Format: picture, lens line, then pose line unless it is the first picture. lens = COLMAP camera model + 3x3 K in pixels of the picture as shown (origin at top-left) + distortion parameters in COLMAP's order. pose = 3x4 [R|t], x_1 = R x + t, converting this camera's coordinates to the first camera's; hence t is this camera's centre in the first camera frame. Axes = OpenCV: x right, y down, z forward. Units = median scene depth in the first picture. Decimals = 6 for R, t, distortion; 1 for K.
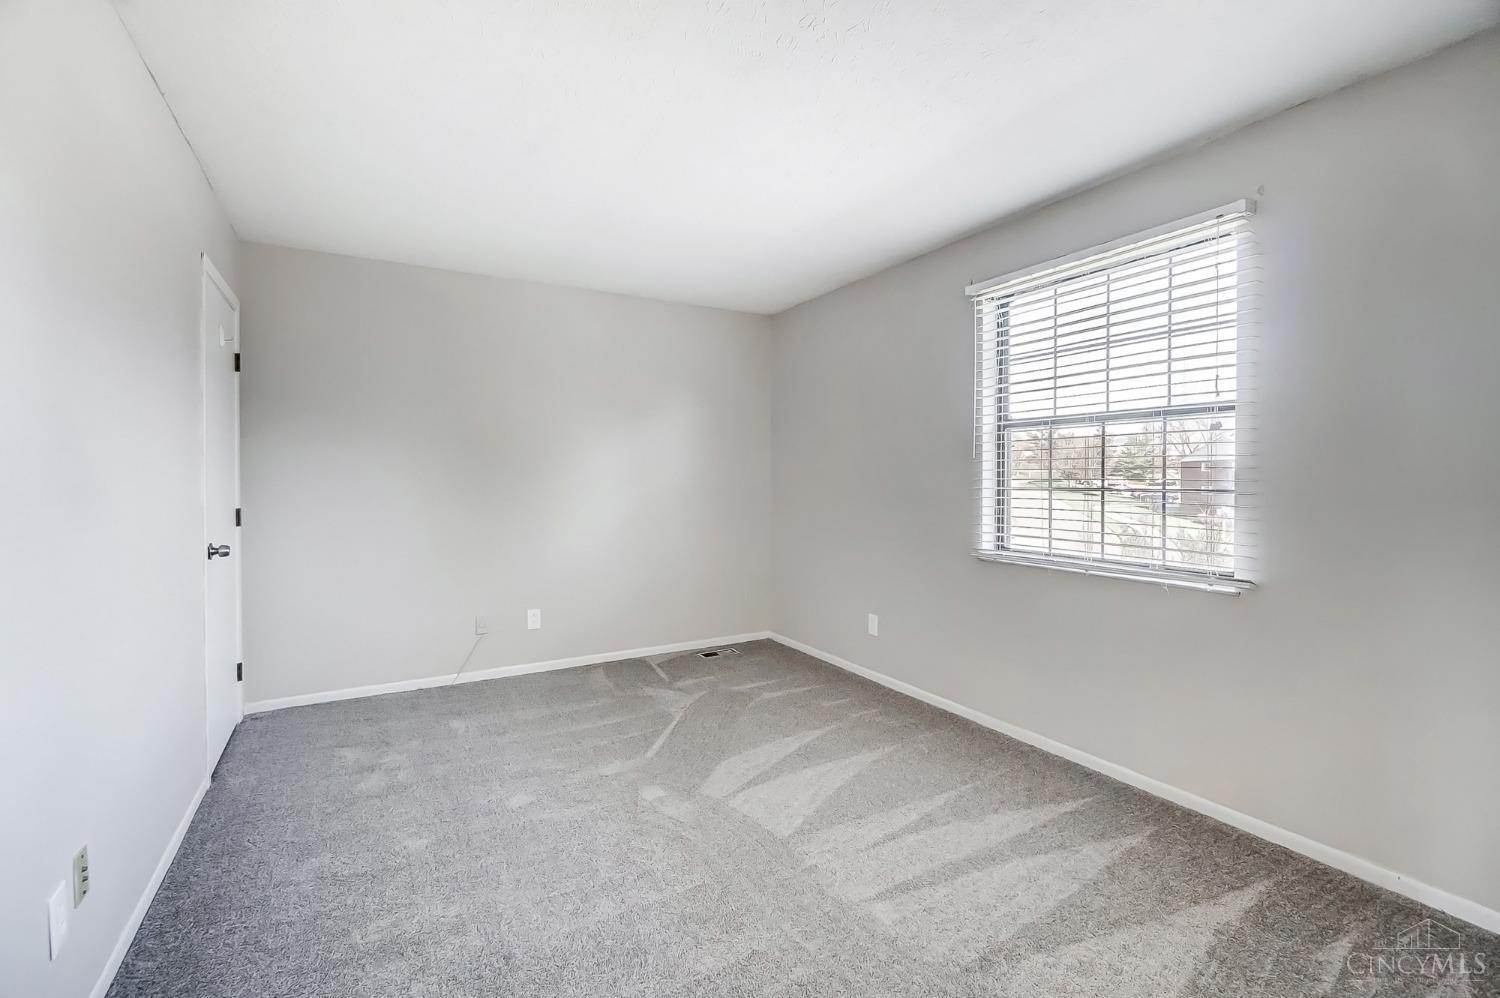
lens RADIAL K [[657.8, 0, 746.9], [0, 657.8, 484.3], [0, 0, 1]] dist [-0.001332, -0.000664]
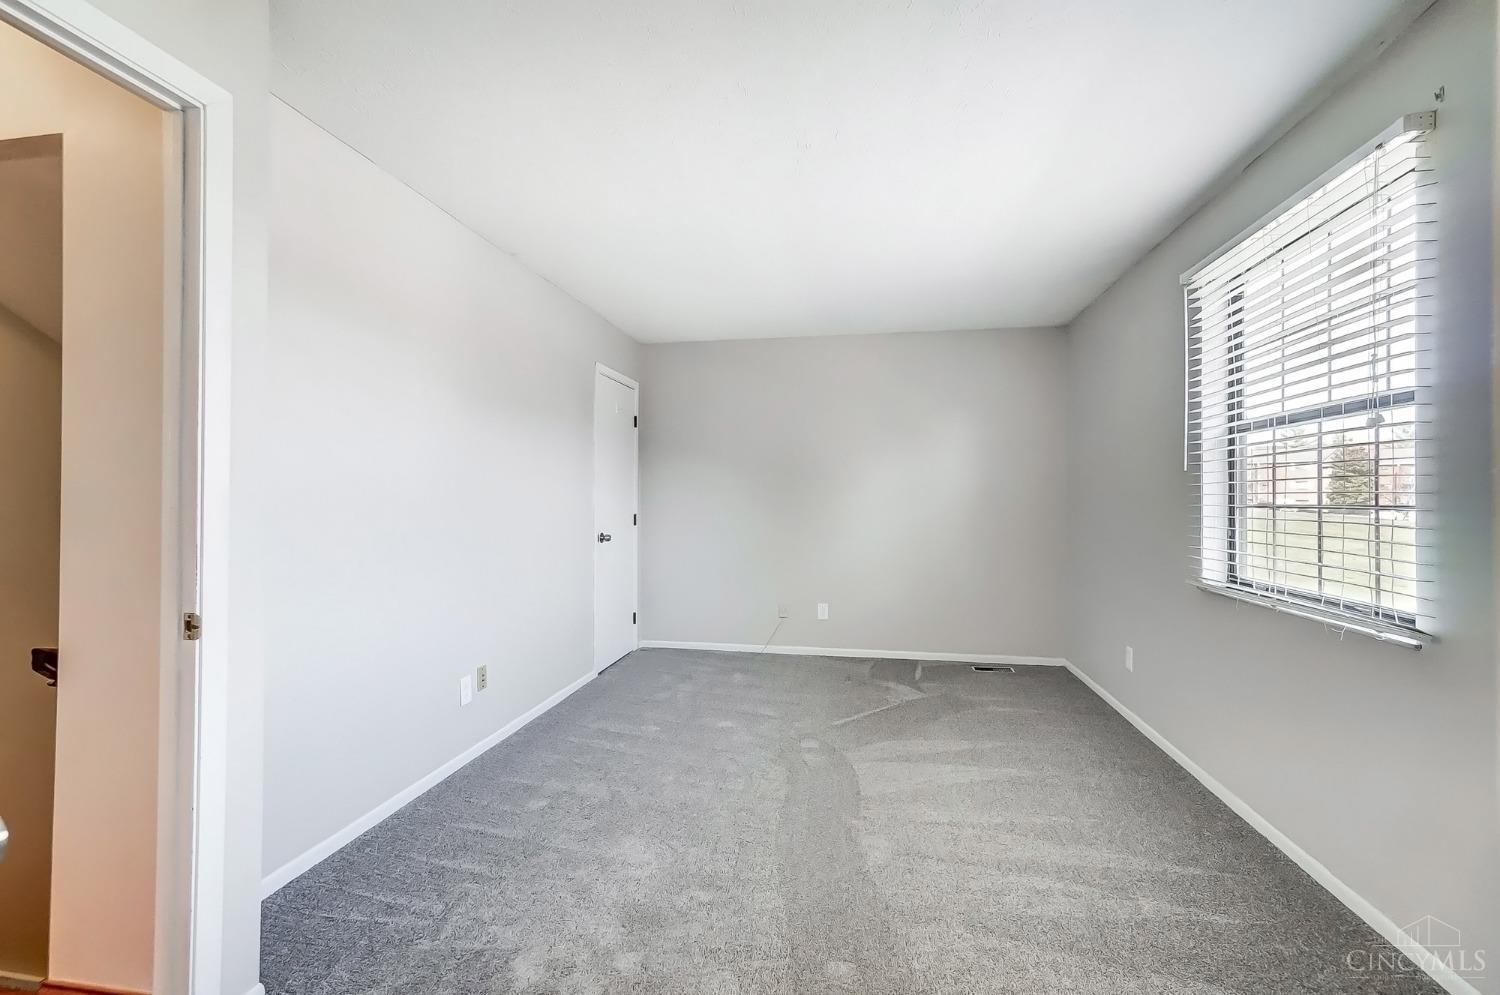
lens RADIAL K [[657.8, 0, 743.8], [0, 657.8, 499.4], [0, 0, 1]] dist [-0.001332, -0.000664]
pose [[0.761662, 0.003755, -0.647964, 0.548918], [-0.012723, 0.999877, -0.009161, 0.015107], [0.647850, 0.015221, 0.761616, -0.043626]]
